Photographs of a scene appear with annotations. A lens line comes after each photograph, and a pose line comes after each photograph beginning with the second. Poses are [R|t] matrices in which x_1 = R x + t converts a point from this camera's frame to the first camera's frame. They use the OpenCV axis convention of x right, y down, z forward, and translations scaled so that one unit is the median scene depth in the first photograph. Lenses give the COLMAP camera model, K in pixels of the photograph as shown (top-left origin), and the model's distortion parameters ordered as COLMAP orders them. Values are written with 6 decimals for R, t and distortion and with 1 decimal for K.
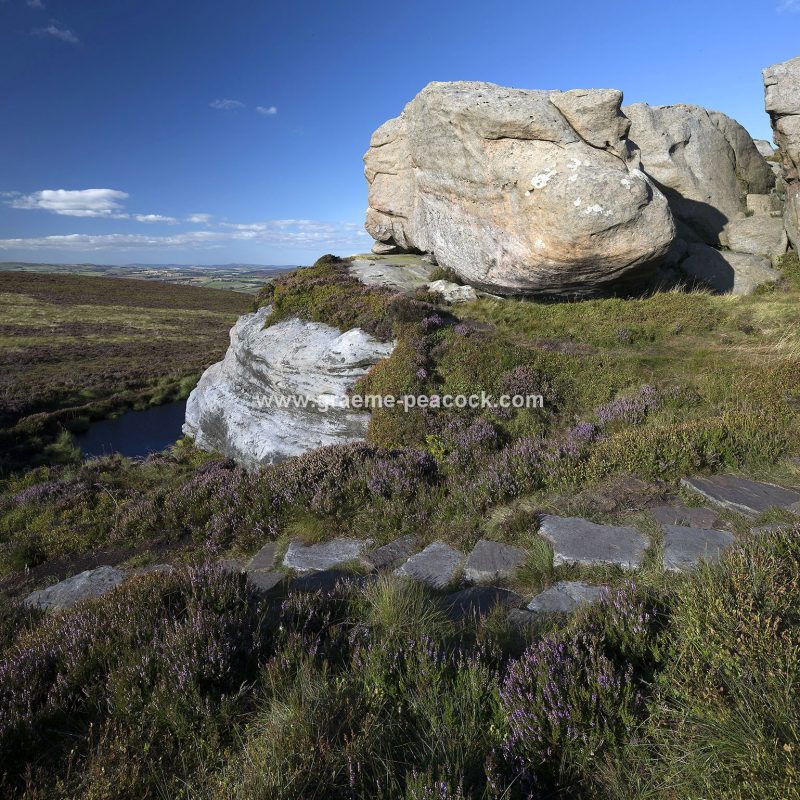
lens RADIAL K [[915.3, 0, 399.9], [0, 915.3, 399.3], [0, 0, 1]] dist [-0.018670, 0.000000]
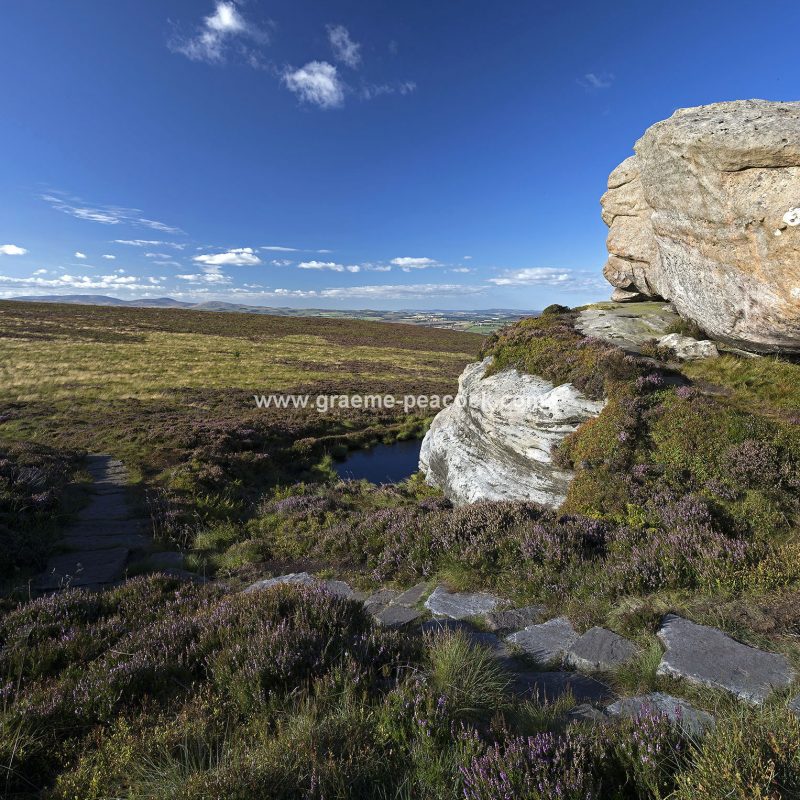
lens RADIAL K [[1200.4, 0, 400.1], [0, 1200.4, 400.4], [0, 0, 1]] dist [-0.026440, 0.000000]
pose [[0.665733, 0.092111, -0.740483, 0.785077], [-0.063738, 0.995745, 0.066559, -0.135248], [0.743463, 0.002886, 0.668771, 0.029431]]
